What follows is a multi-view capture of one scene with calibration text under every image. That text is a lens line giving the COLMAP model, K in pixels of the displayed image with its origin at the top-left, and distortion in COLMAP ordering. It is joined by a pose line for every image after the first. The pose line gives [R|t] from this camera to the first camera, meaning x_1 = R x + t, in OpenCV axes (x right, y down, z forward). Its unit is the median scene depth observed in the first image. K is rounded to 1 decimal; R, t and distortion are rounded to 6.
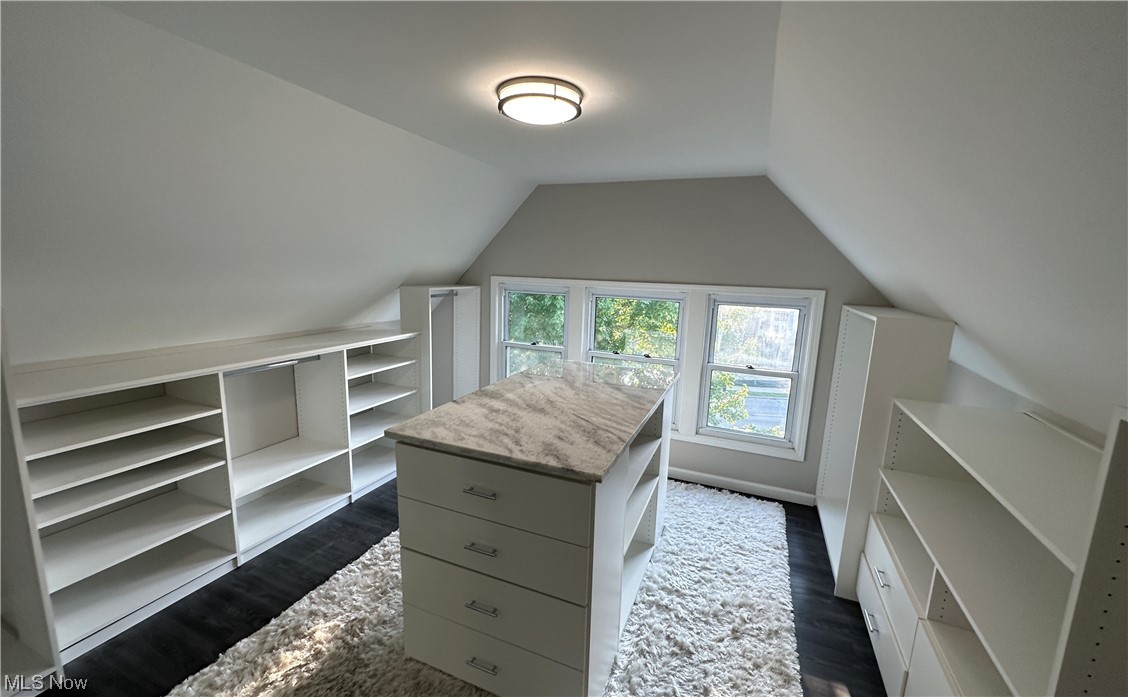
lens RADIAL K [[452.3, 0, 563.2], [0, 452.3, 348.9], [0, 0, 1]] dist [-0.003219, 0.000202]
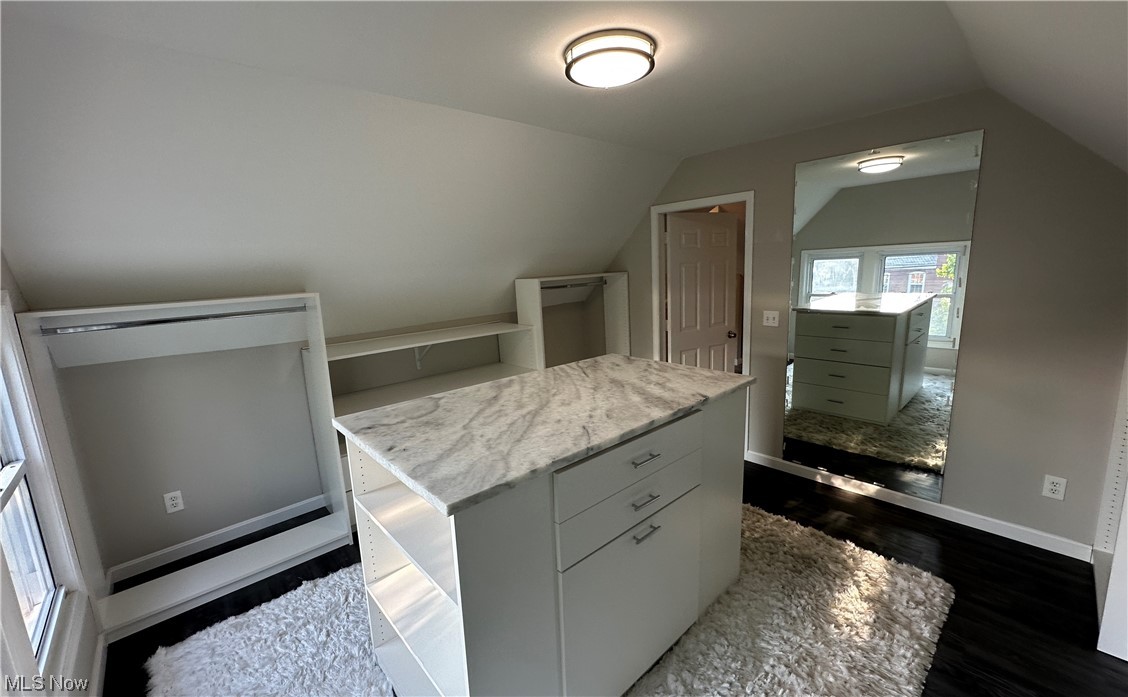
lens RADIAL K [[452.3, 0, 564.0], [0, 452.3, 344.2], [0, 0, 1]] dist [-0.003219, 0.000202]
pose [[-0.910428, -0.063143, 0.408821, -0.334687], [0.087933, 0.936155, 0.340413, -0.280316], [-0.404214, 0.345870, -0.846750, 1.754732]]
